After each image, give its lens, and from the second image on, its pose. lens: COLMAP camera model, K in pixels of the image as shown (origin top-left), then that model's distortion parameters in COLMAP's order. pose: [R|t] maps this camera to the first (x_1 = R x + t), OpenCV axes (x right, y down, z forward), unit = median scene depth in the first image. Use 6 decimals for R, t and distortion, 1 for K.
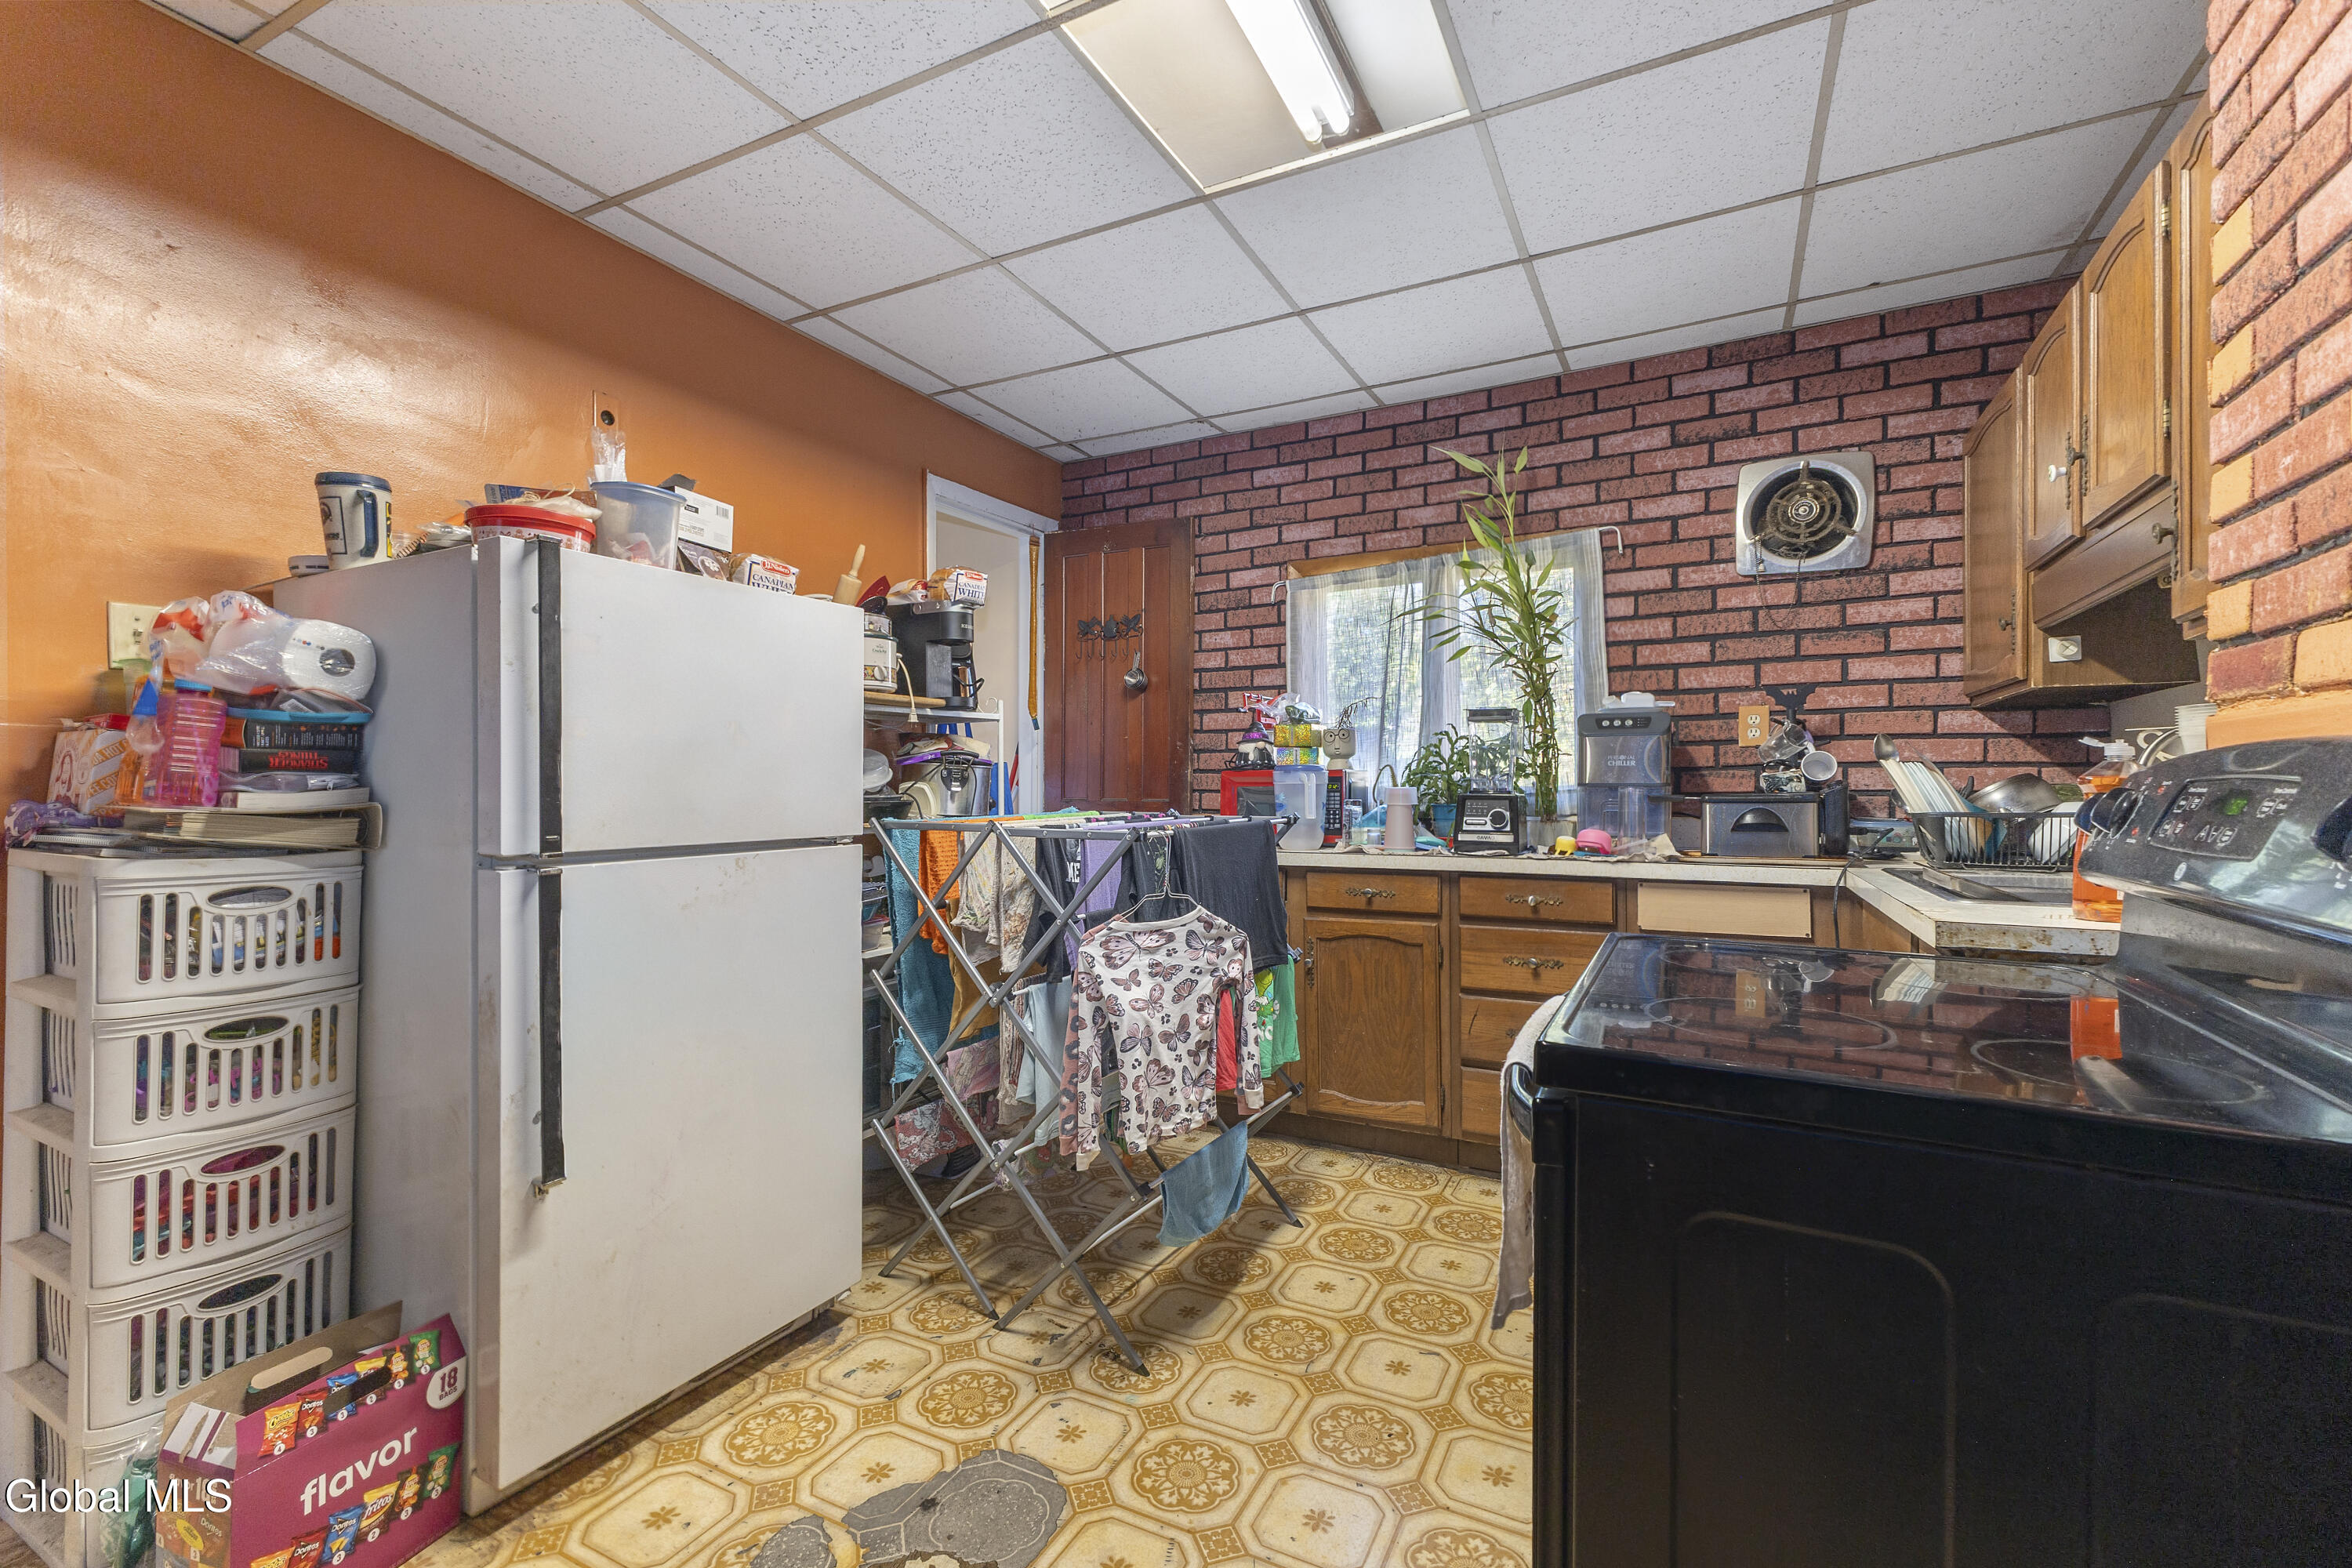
lens RADIAL K [[1021.7, 0, 1179.3], [0, 1021.7, 780.1], [0, 0, 1]] dist [0.009002, -0.000064]
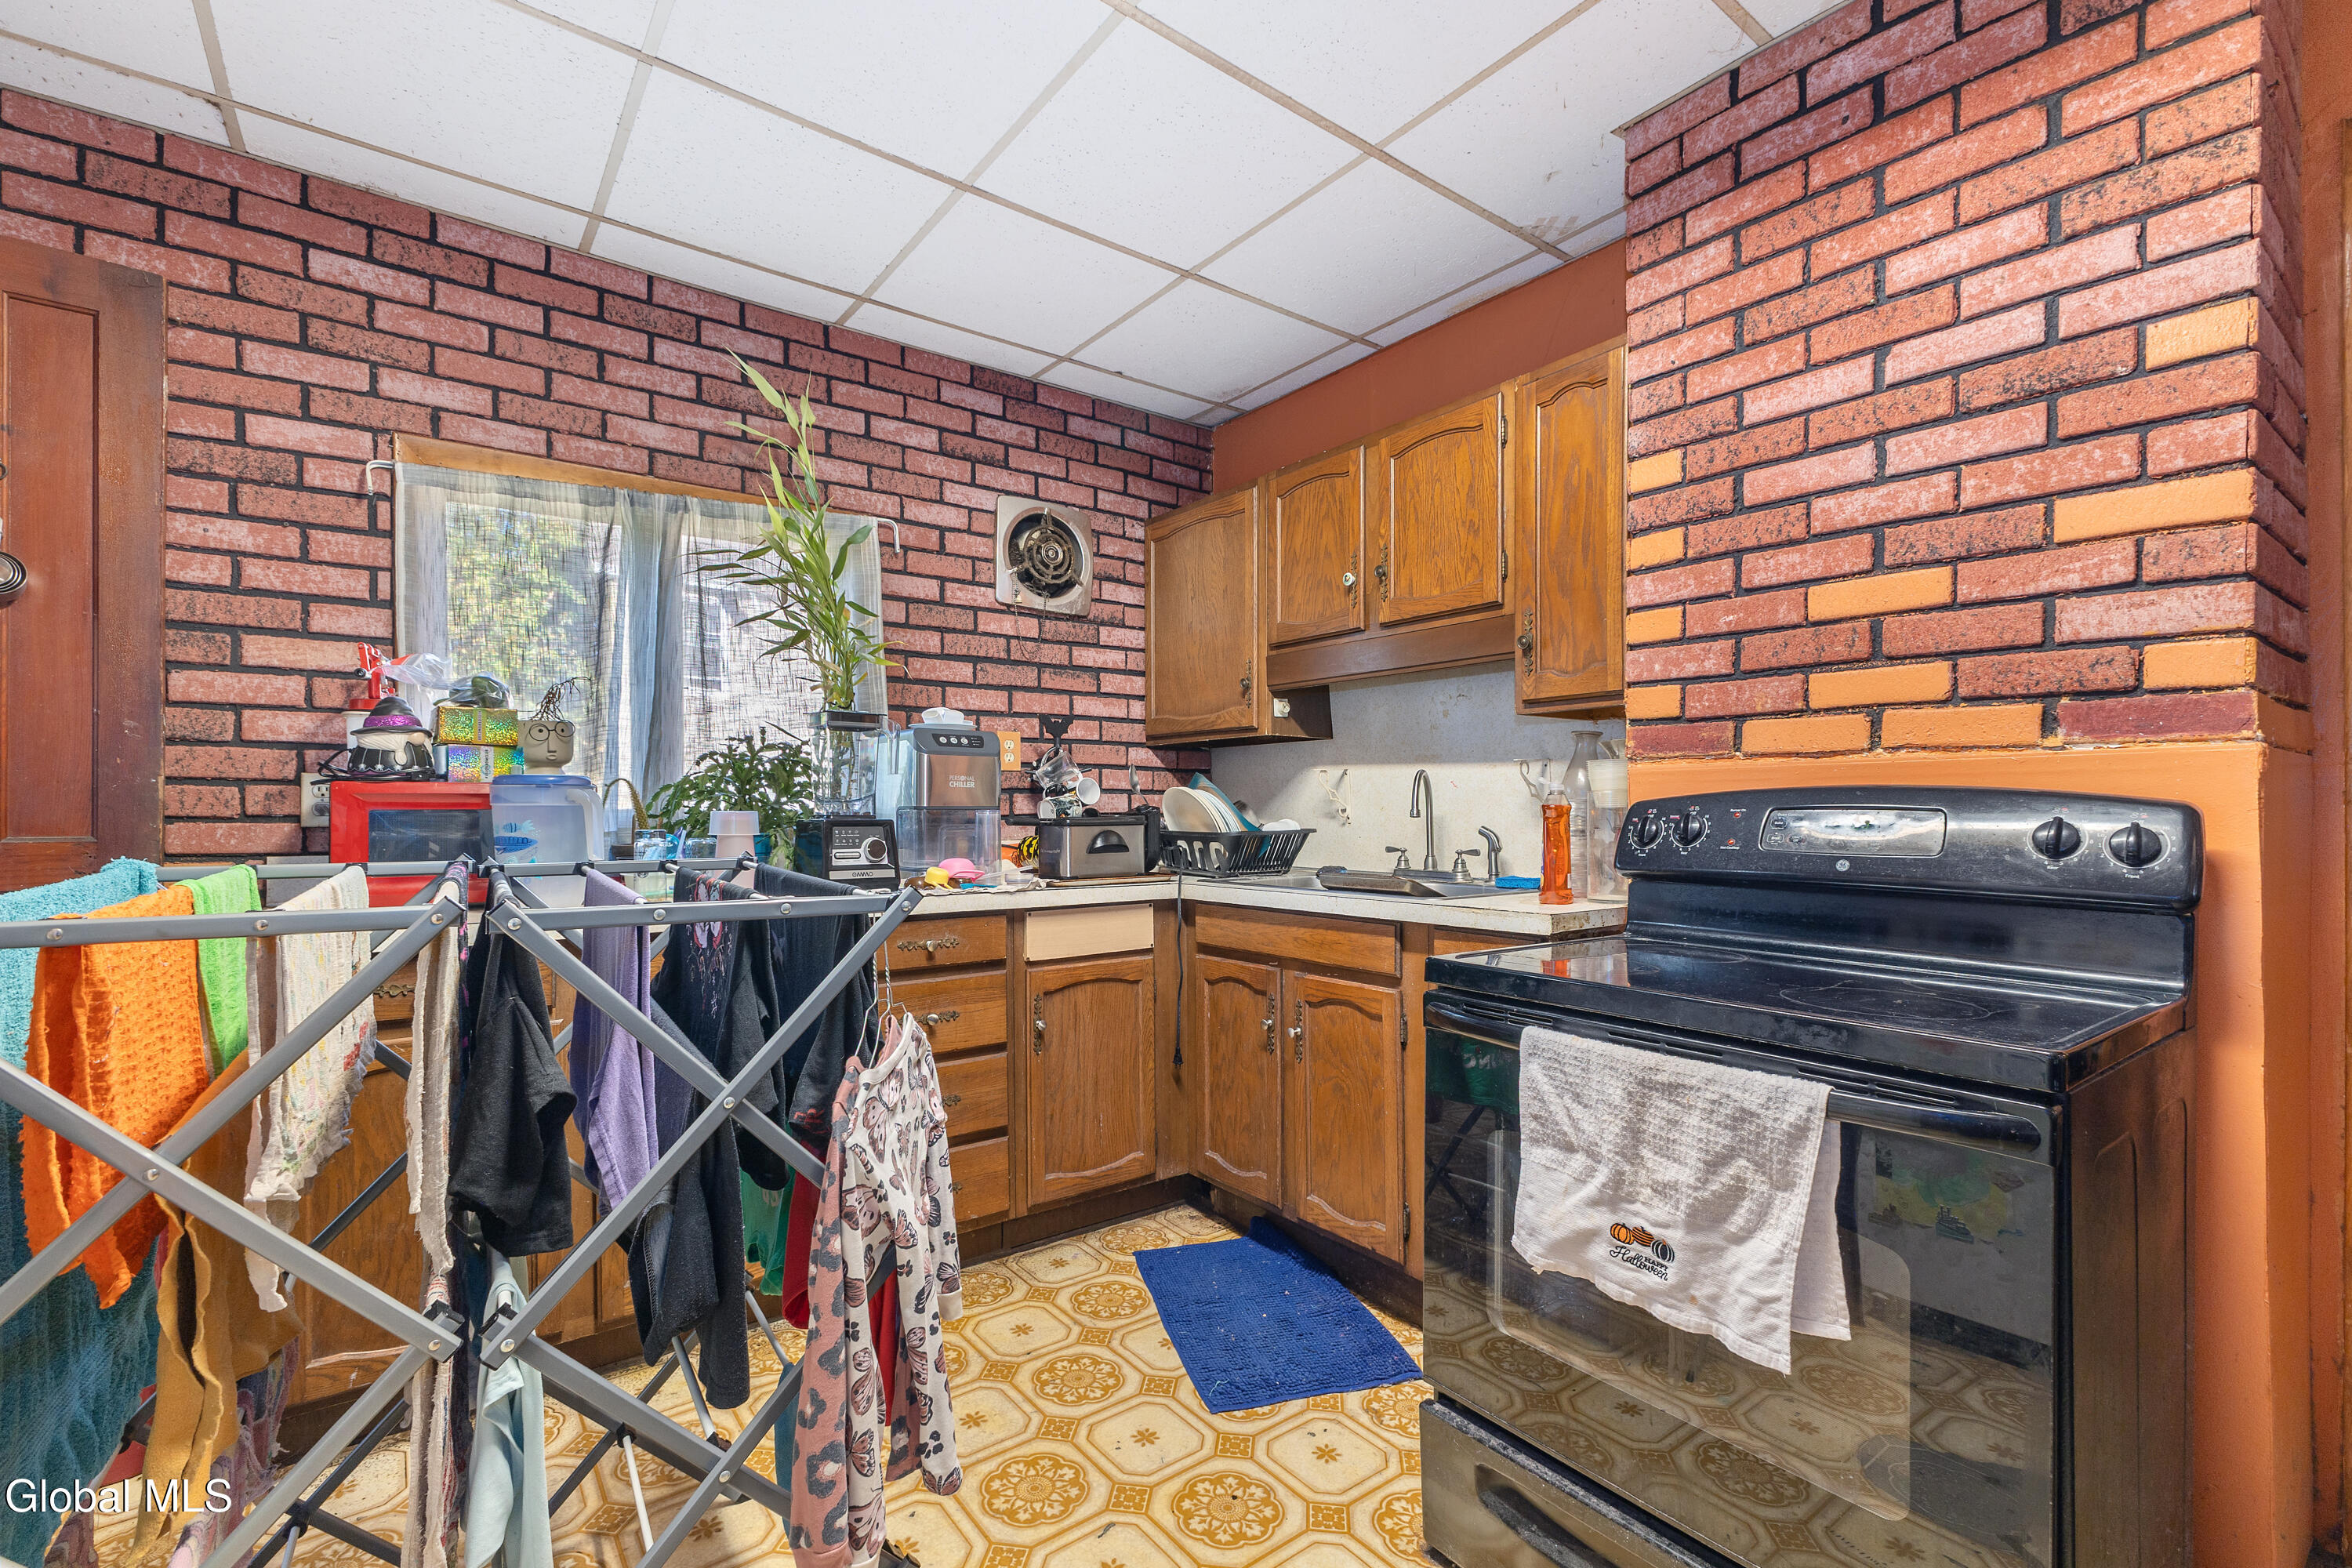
lens RADIAL K [[1021.7, 0, 1181.3], [0, 1021.7, 802.5], [0, 0, 1]] dist [0.009002, -0.000064]
pose [[0.418312, 0.004473, 0.908292, -0.305235], [-0.006973, 0.999974, -0.001713, -0.000216], [-0.908276, -0.005617, 0.418333, 0.417780]]
